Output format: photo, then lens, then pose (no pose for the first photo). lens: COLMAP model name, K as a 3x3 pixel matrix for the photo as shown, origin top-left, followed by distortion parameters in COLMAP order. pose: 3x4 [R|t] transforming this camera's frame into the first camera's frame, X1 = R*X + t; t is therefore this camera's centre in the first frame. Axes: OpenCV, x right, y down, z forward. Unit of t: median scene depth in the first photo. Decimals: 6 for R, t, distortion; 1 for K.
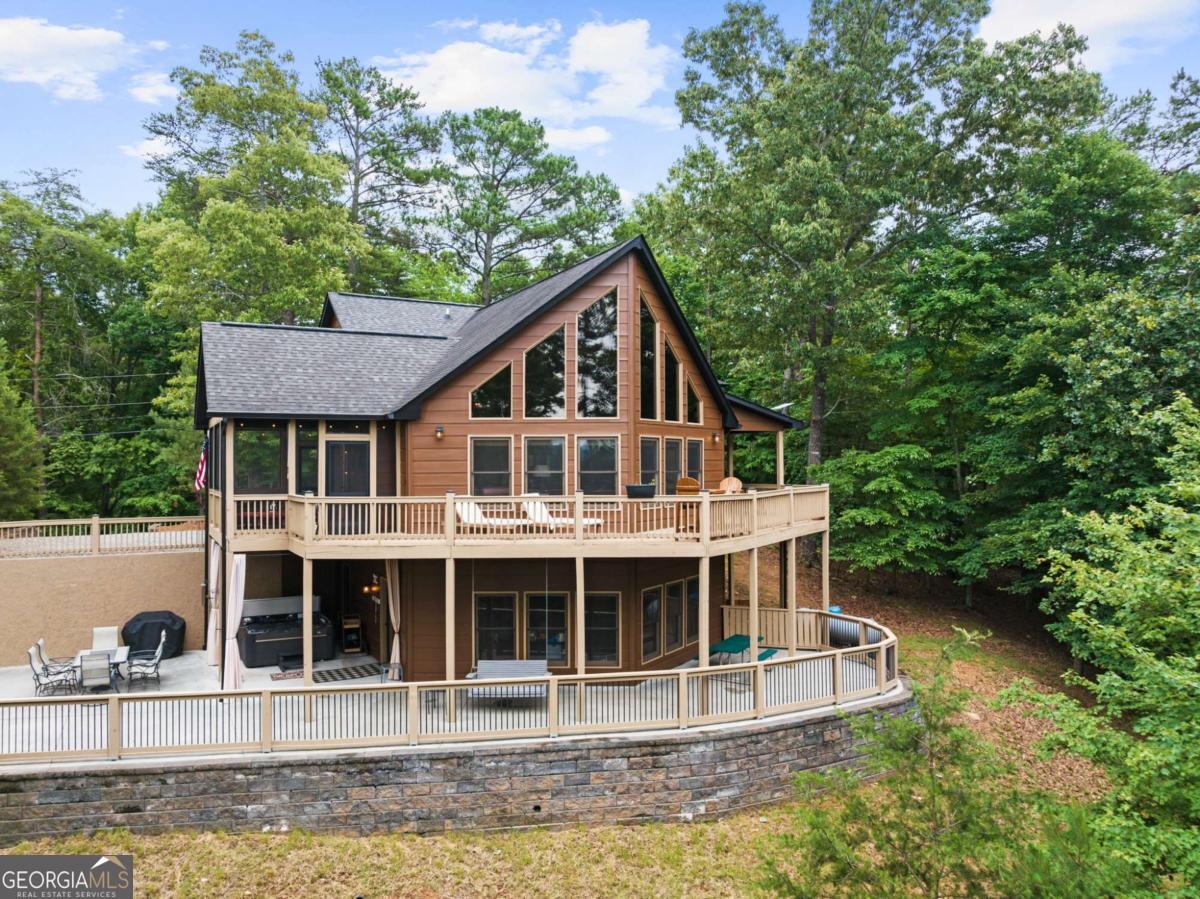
lens RADIAL K [[856.4, 0, 602.6], [0, 856.4, 436.0], [0, 0, 1]] dist [-0.040684, -0.000399]
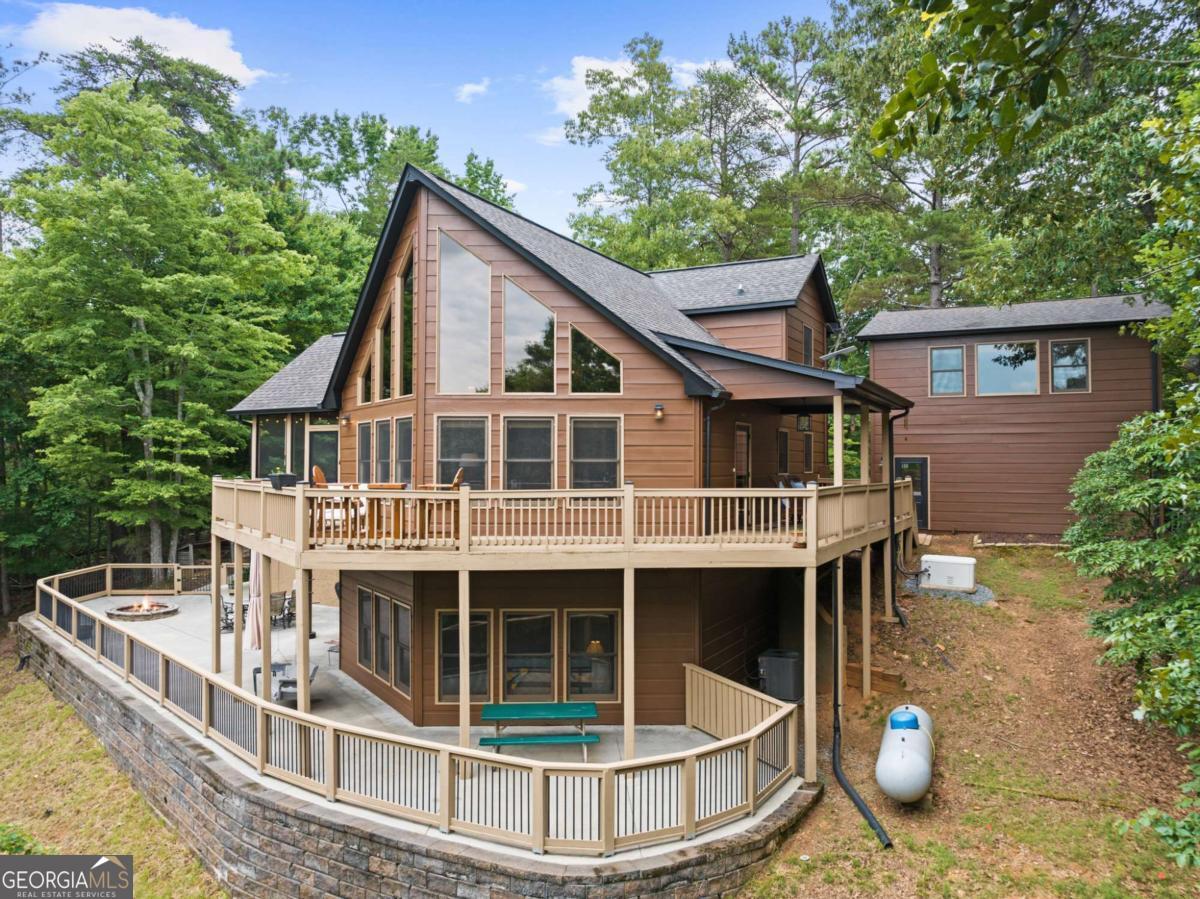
lens RADIAL K [[856.4, 0, 602.6], [0, 856.4, 436.0], [0, 0, 1]] dist [-0.040684, -0.000399]
pose [[0.550421, -0.021919, -0.834599, 0.801004], [0.025169, 0.999637, -0.009655, 0.031311], [0.834508, -0.015692, 0.550773, 0.700006]]
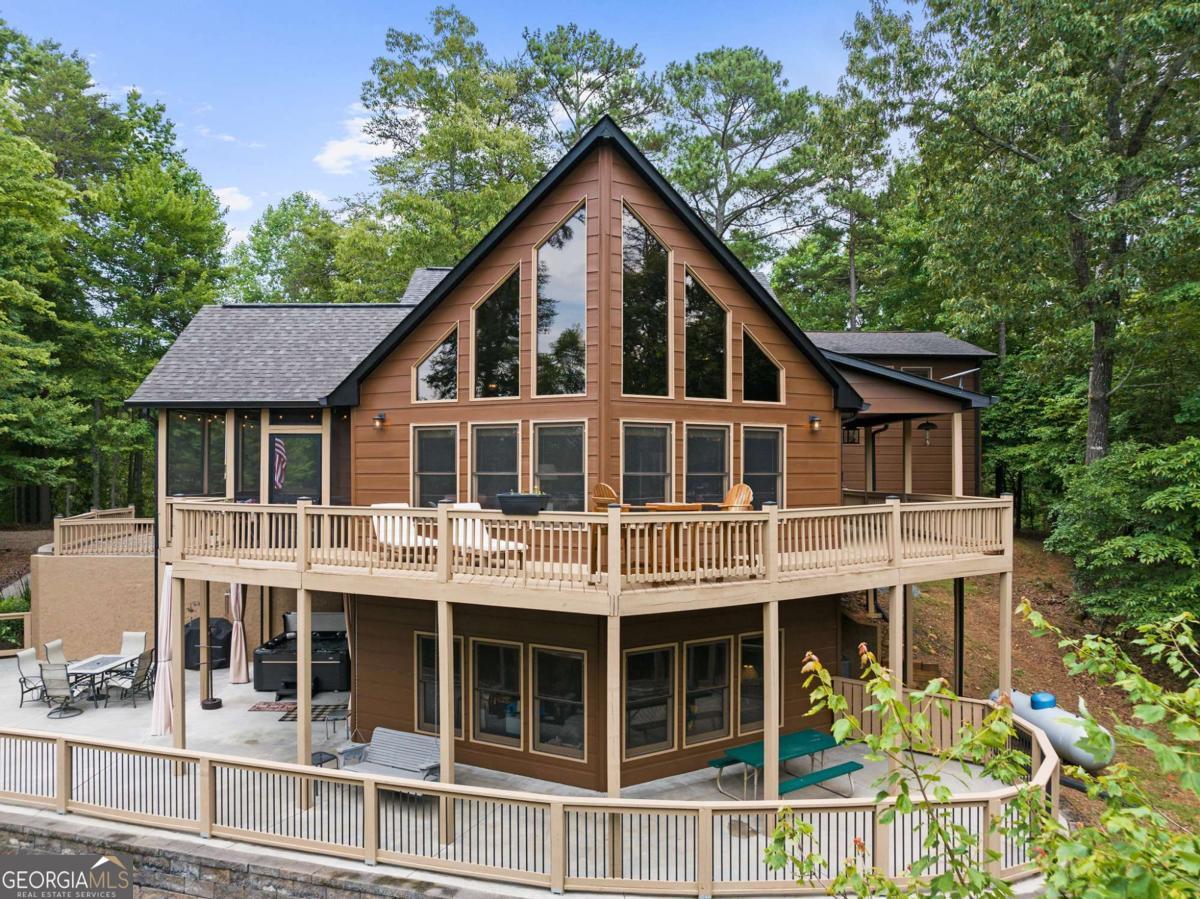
lens RADIAL K [[859.0, 0, 600.0], [0, 859.0, 449.5], [0, 0, 1]] dist [-0.057468, 0.038667]
pose [[0.892507, -0.004973, -0.451006, 0.335592], [0.011684, 0.999859, 0.012096, 0.014526], [0.450882, -0.016065, 0.892439, 0.397981]]
